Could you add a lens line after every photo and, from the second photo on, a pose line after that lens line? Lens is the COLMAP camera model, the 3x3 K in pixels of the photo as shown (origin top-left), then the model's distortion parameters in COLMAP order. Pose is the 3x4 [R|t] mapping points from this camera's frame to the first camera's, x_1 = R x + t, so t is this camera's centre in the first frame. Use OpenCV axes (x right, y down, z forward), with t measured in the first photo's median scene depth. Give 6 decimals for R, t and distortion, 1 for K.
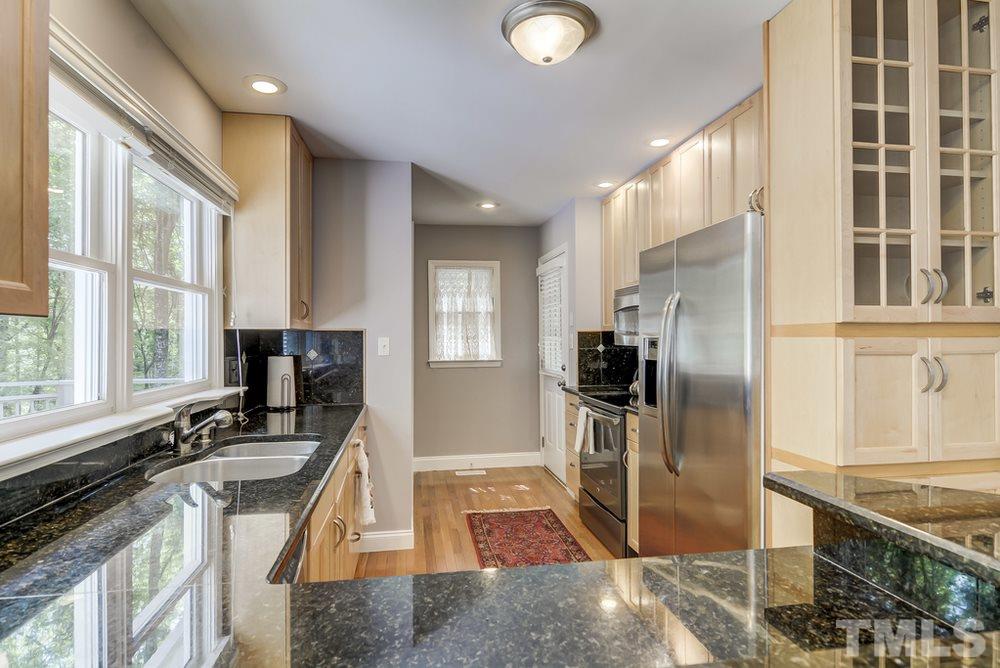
lens RADIAL K [[509.7, 0, 495.8], [0, 509.7, 333.1], [0, 0, 1]] dist [0.002583, 0.000325]
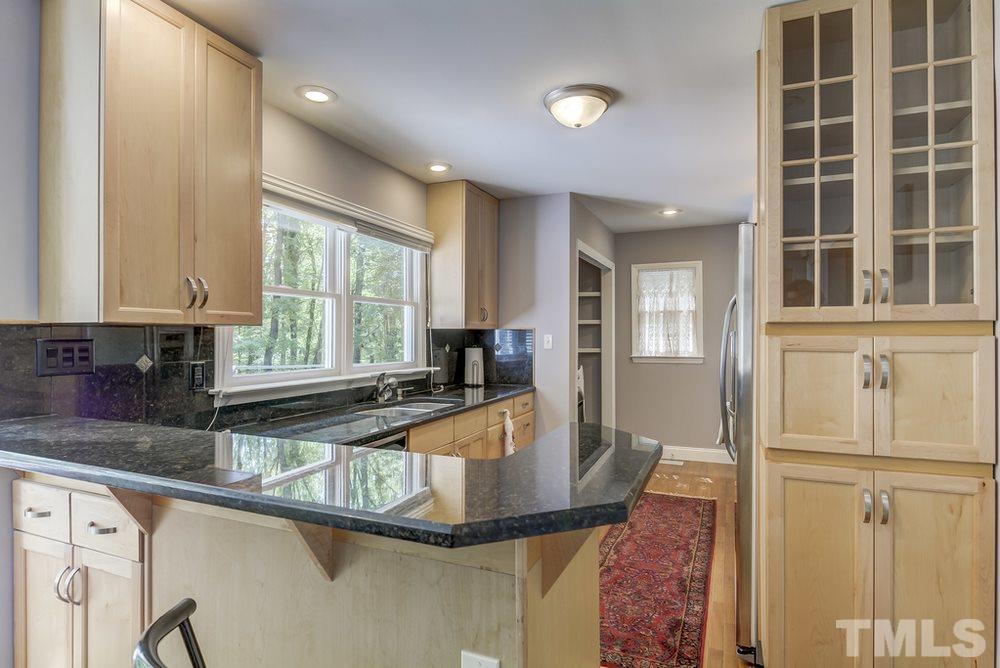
lens RADIAL K [[498.2, 0, 500.0], [0, 498.2, 334.0], [0, 0, 1]] dist [-0.002872, -0.000686]
pose [[0.852584, 0.001832, -0.522587, 0.524167], [0.001627, 0.999980, 0.006159, -0.001920], [0.522588, -0.006101, 0.852564, -0.185190]]
